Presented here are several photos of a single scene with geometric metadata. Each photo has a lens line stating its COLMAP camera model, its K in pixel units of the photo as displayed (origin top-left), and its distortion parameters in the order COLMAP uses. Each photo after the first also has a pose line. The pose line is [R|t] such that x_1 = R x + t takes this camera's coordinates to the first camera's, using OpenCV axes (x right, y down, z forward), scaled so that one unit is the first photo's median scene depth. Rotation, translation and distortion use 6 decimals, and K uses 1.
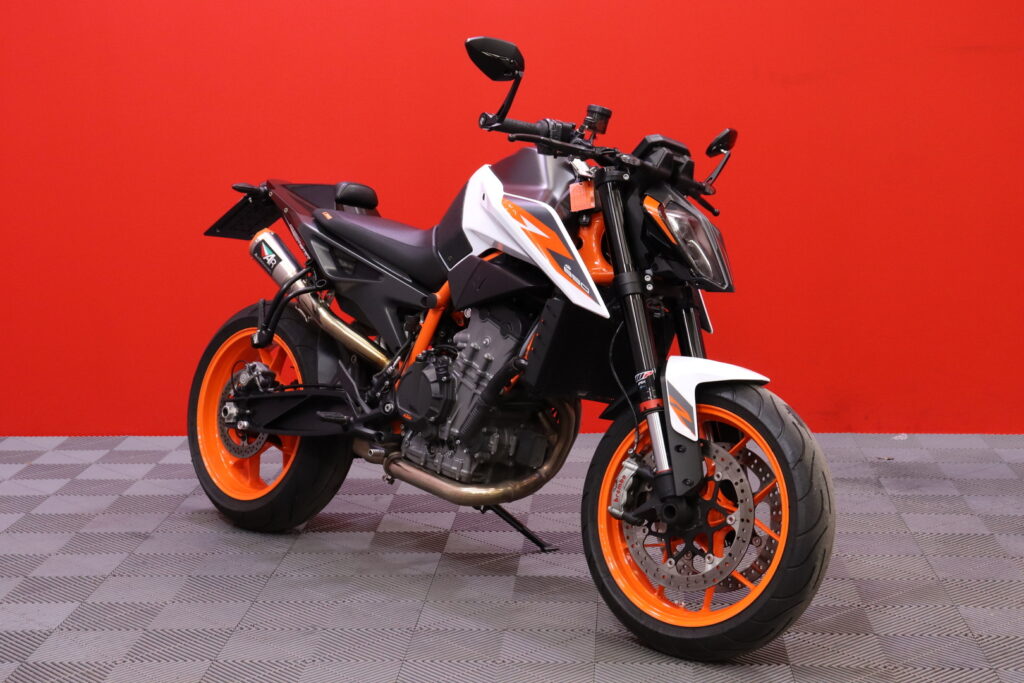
lens RADIAL K [[1827.9, 0, 512.0], [0, 1827.9, 341.5], [0, 0, 1]] dist [-0.027232, 0.021904]
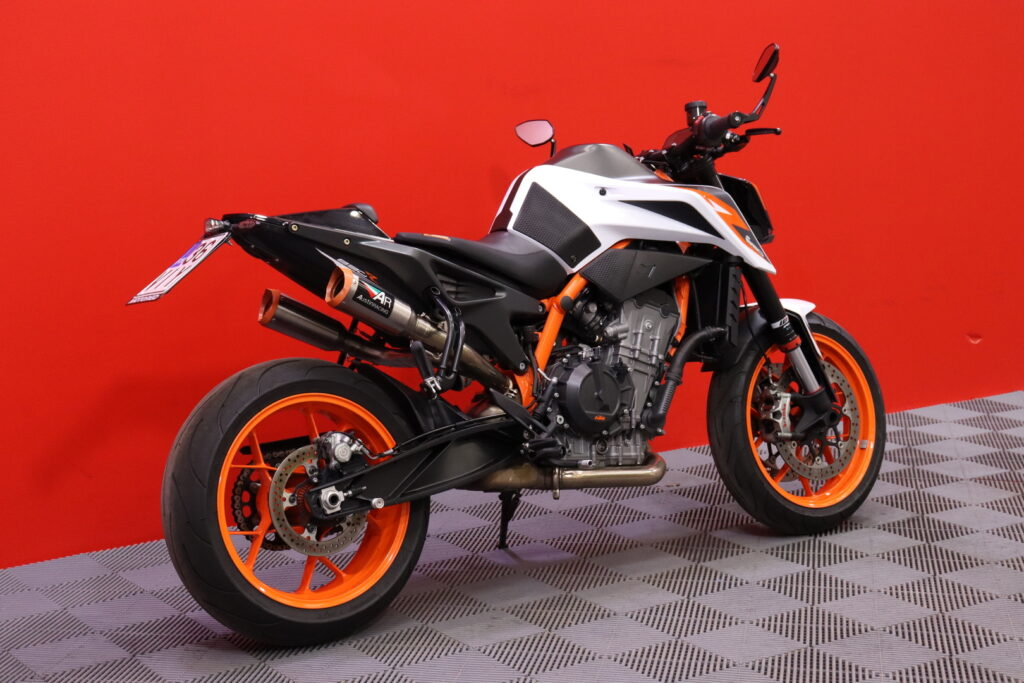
lens RADIAL K [[1827.9, 0, 512.0], [0, 1827.9, 341.5], [0, 0, 1]] dist [-0.027232, 0.021904]
pose [[0.172977, -0.148439, 0.973676, -1.053386], [0.165736, 0.978868, 0.119787, -0.129911], [-0.970881, 0.140653, 0.193923, 0.866843]]
